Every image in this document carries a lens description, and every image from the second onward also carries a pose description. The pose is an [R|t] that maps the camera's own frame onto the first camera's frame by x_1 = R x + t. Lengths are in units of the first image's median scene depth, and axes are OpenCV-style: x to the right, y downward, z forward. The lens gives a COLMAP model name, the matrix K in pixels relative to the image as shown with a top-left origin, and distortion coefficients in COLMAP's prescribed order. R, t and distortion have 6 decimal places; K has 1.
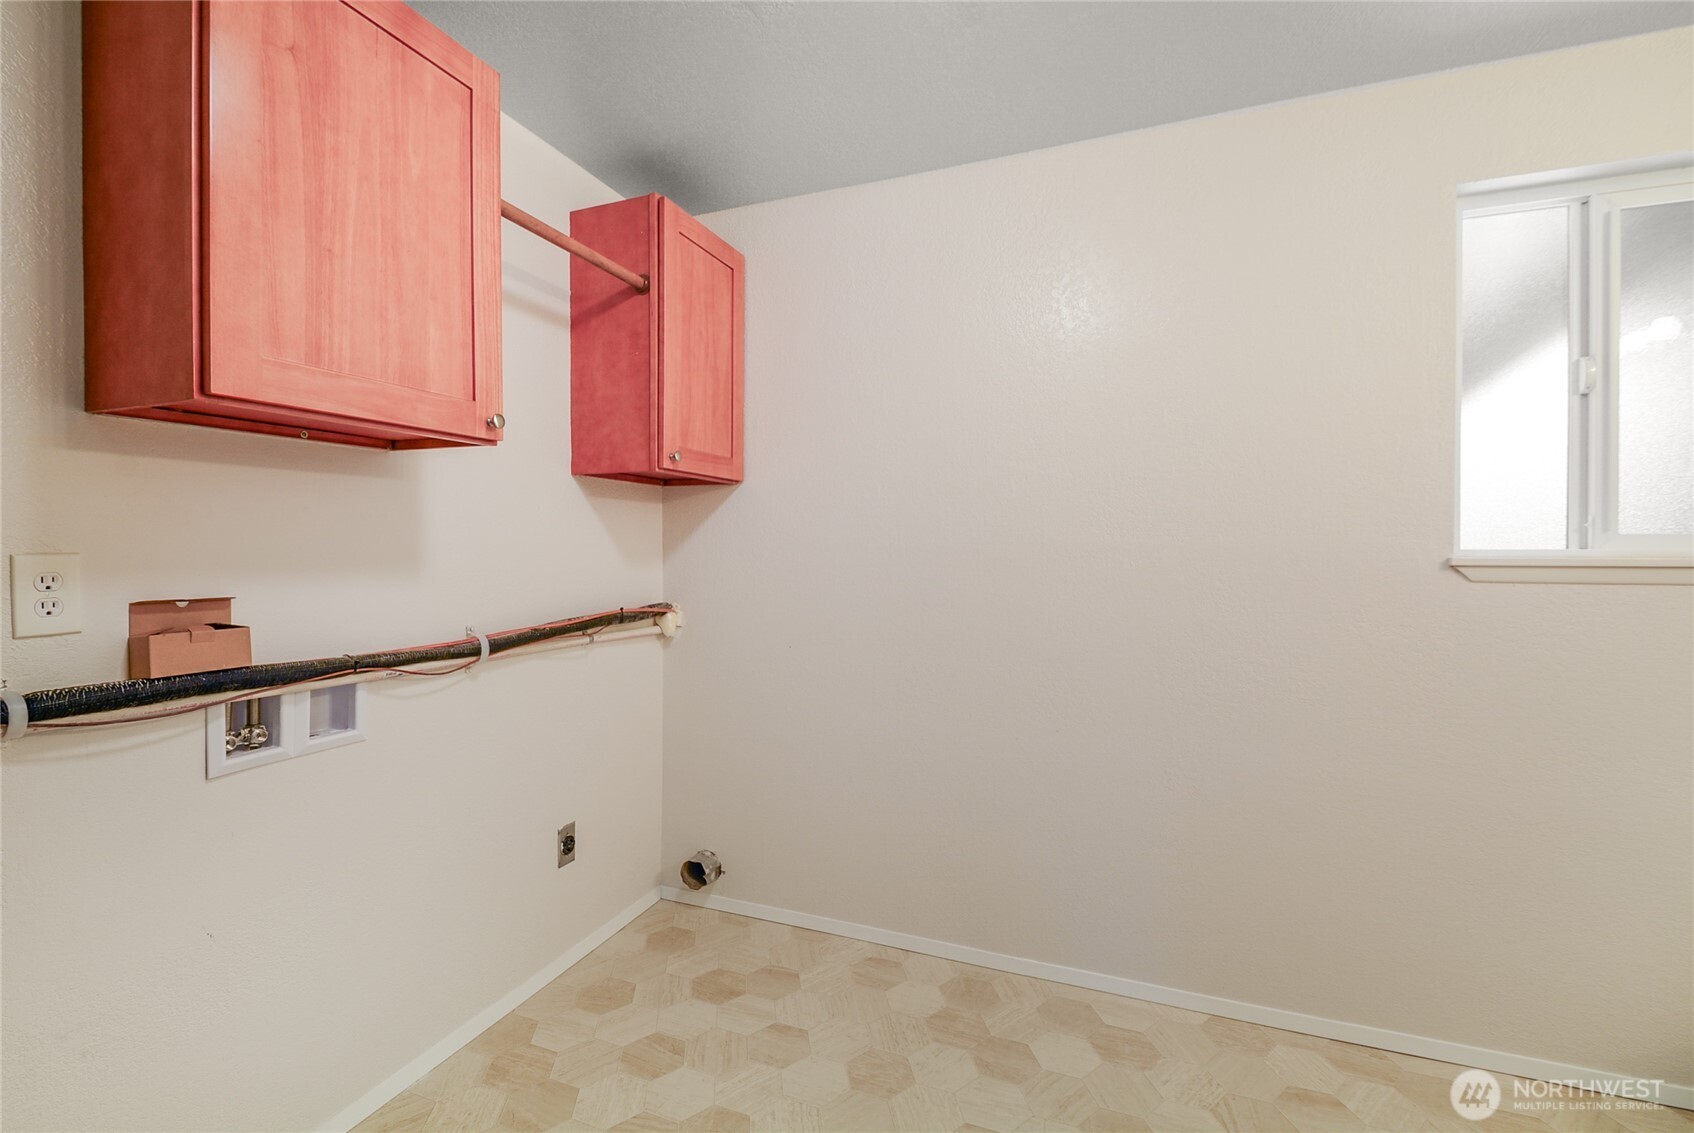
lens RADIAL K [[755.5, 0, 847.0], [0, 755.5, 566.5], [0, 0, 1]] dist [-0.000038, -0.000002]
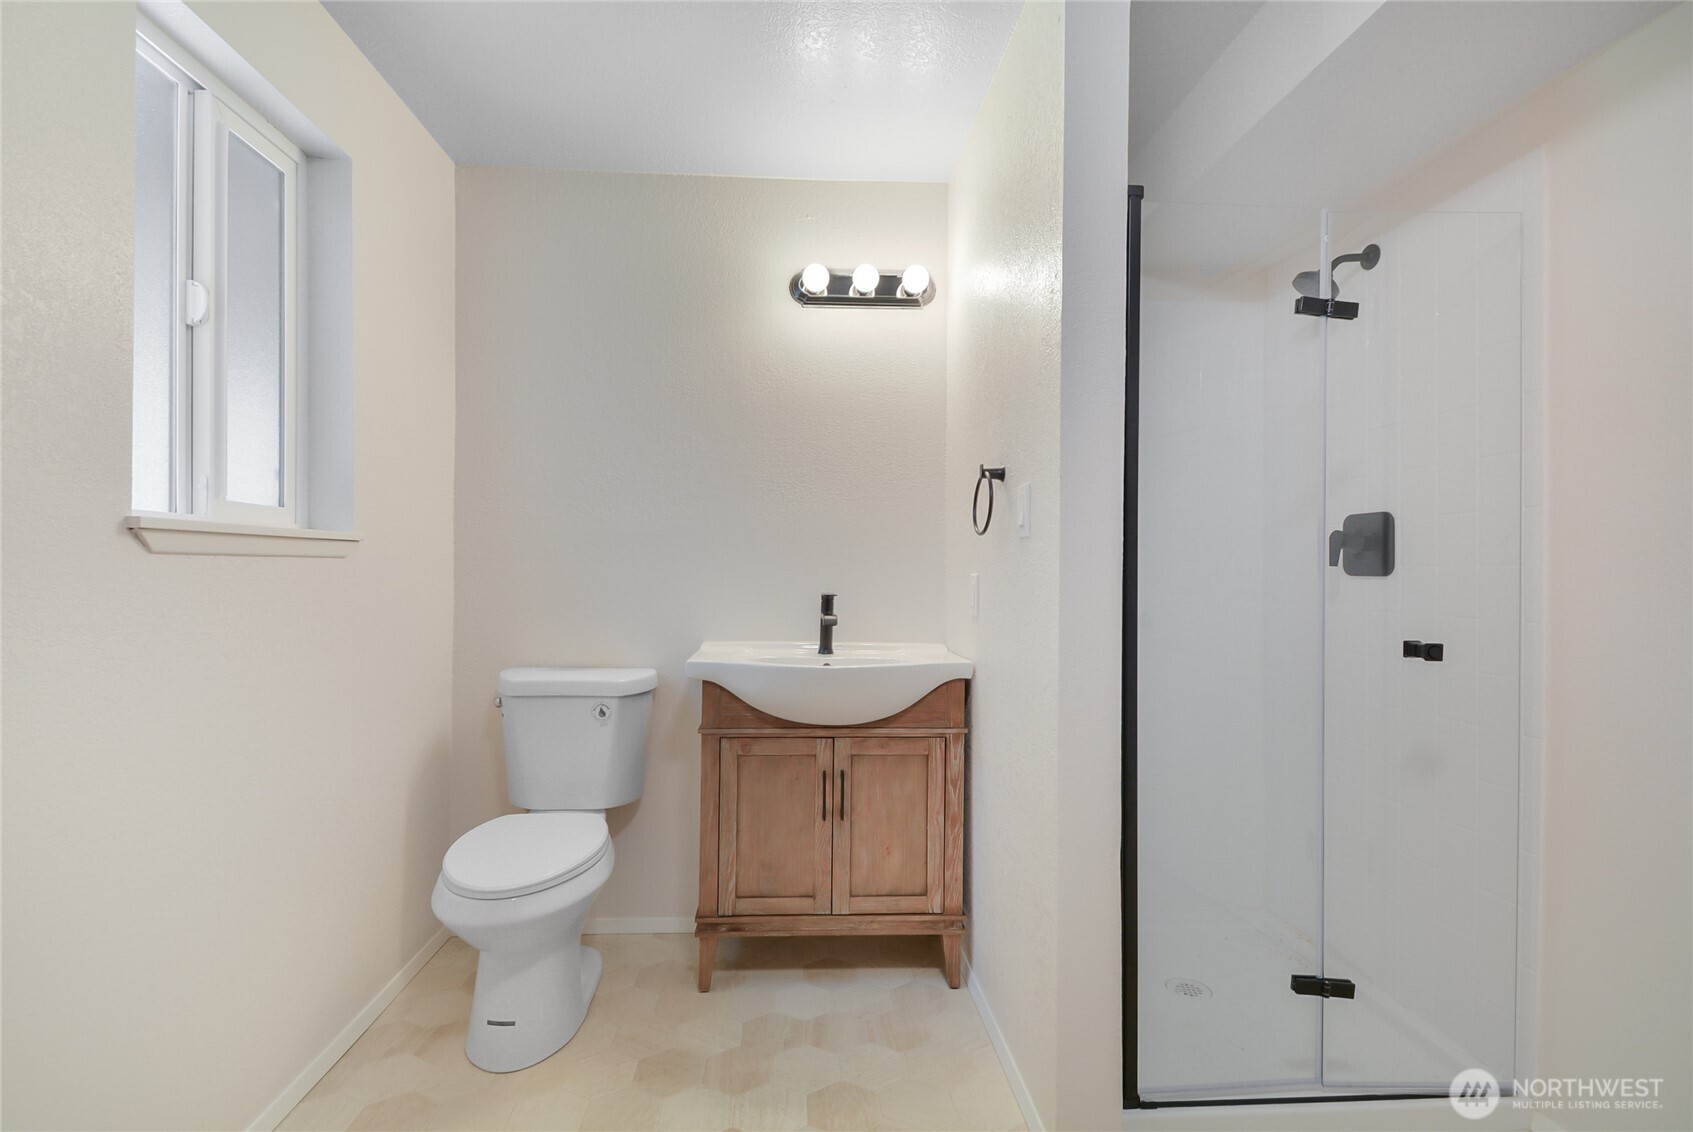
lens RADIAL K [[755.0, 0, 846.5], [0, 755.0, 566.0], [0, 0, 1]] dist [-0.000038, -0.000002]
pose [[-0.423052, -0.001789, 0.906104, -0.066629], [0.003920, 0.999985, 0.003805, 0.031828], [-0.906097, 0.005162, -0.423039, 0.711213]]
